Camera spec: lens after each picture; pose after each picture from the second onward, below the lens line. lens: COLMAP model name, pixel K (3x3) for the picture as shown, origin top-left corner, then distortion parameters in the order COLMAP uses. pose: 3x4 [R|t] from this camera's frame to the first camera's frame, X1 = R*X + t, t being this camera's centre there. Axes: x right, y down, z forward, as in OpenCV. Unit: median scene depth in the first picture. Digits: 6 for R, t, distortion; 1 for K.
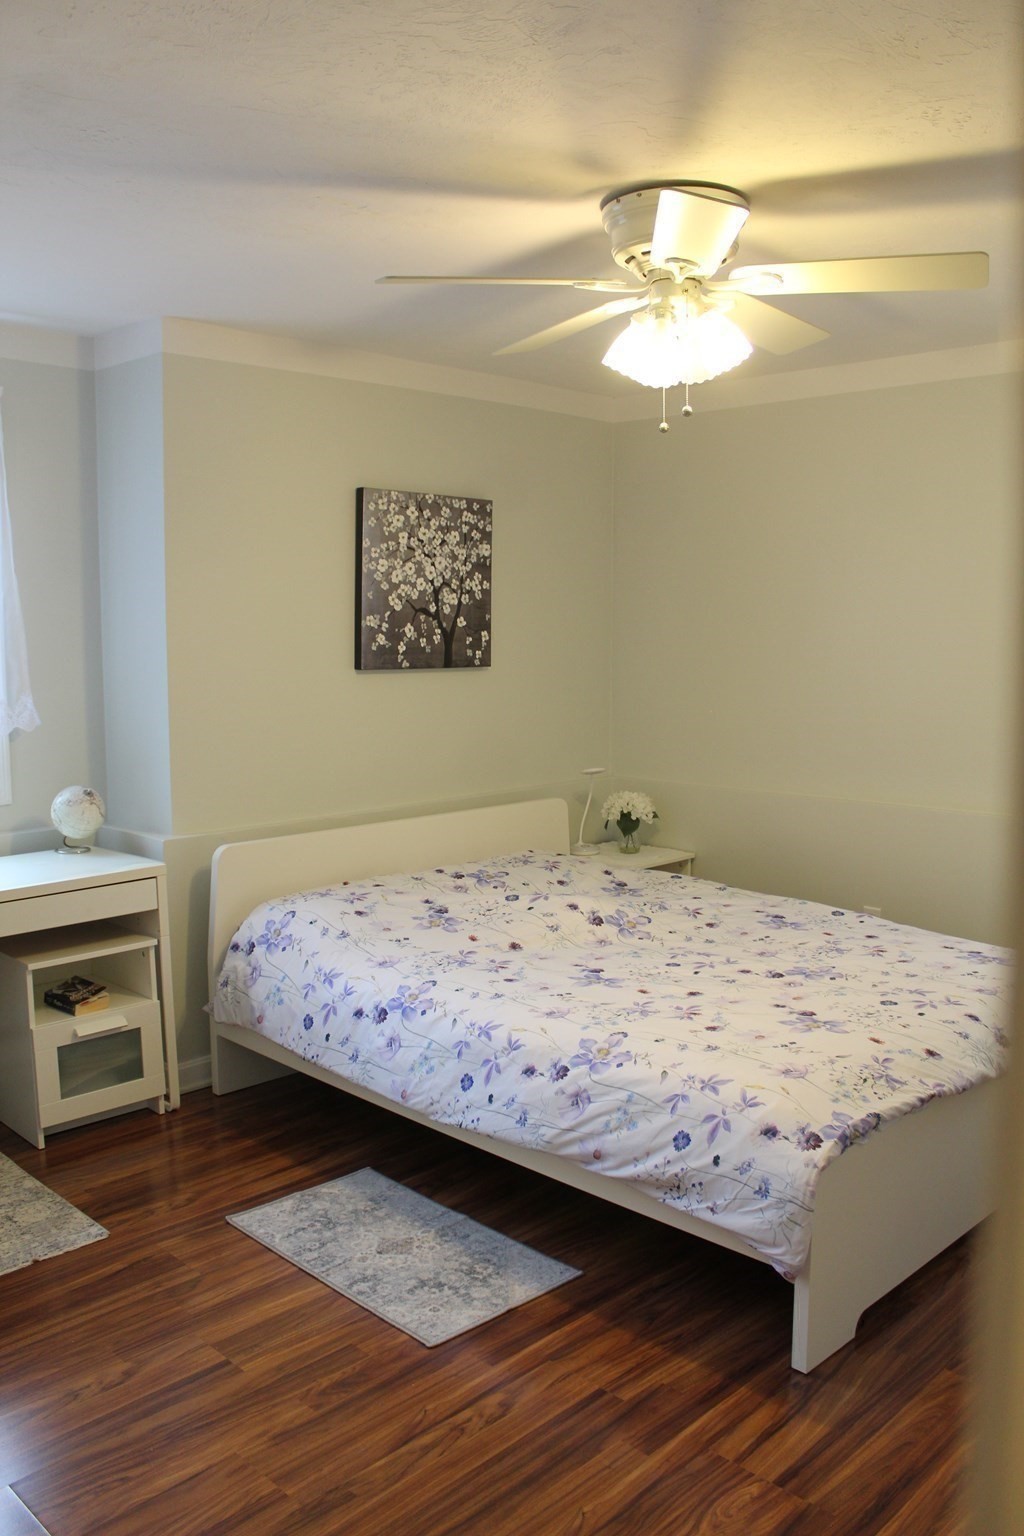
lens RADIAL K [[1272.7, 0, 509.2], [0, 1272.7, 765.3], [0, 0, 1]] dist [-0.153668, 0.119792]
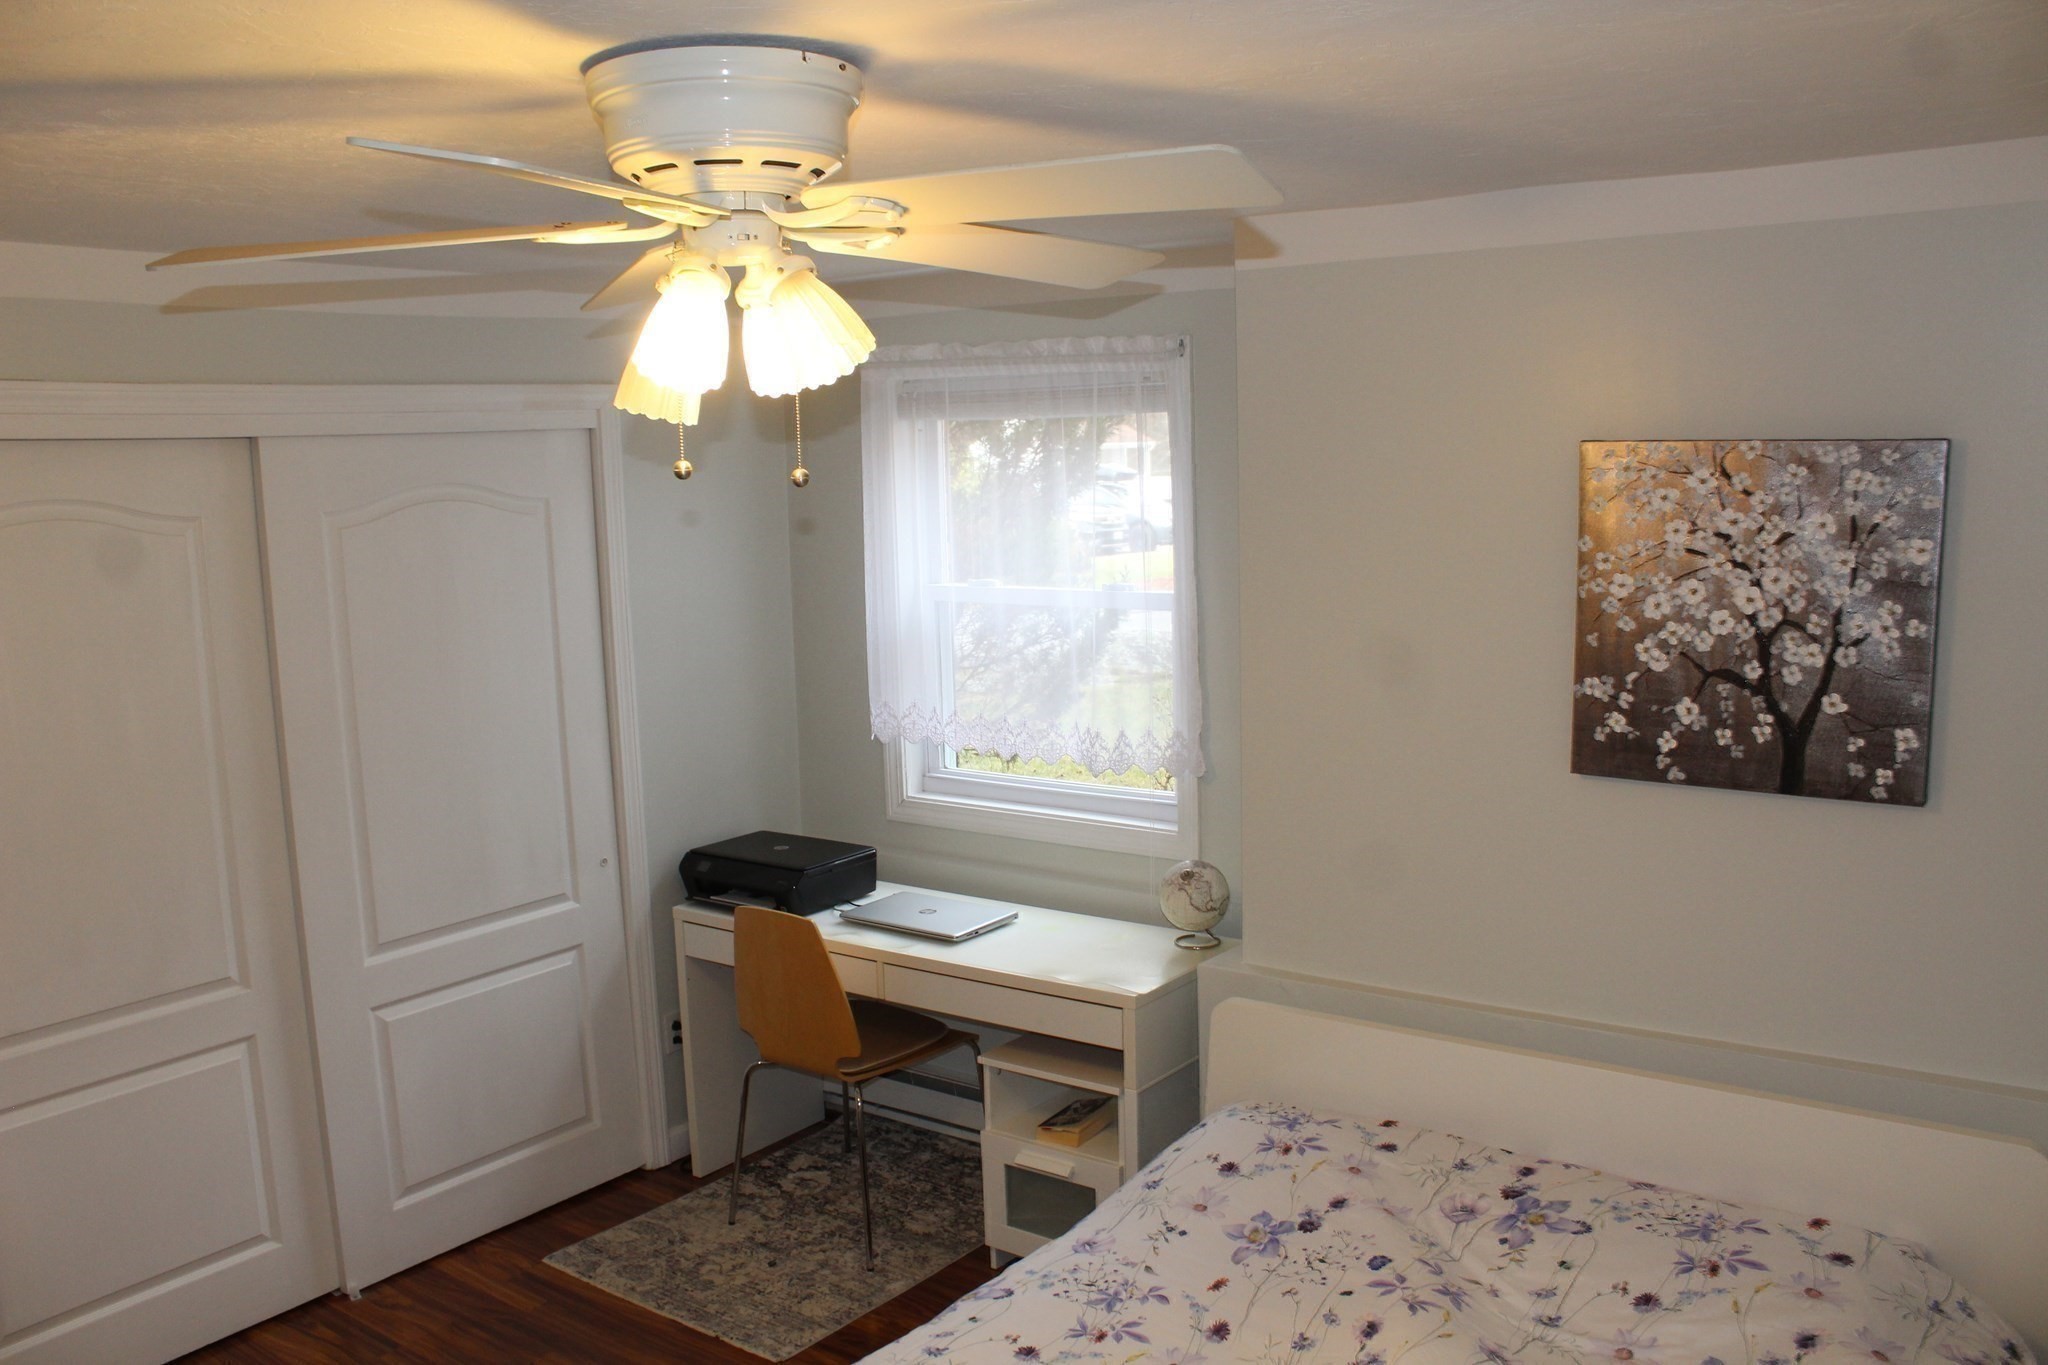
lens RADIAL K [[1697.0, 0, 1018.7], [0, 1697.0, 690.1], [0, 0, 1]] dist [-0.153668, 0.119792]
pose [[0.151405, 0.138021, -0.978788, 0.531580], [-0.082915, 0.988487, 0.126563, -0.175887], [0.984988, 0.061994, 0.161106, 0.621134]]
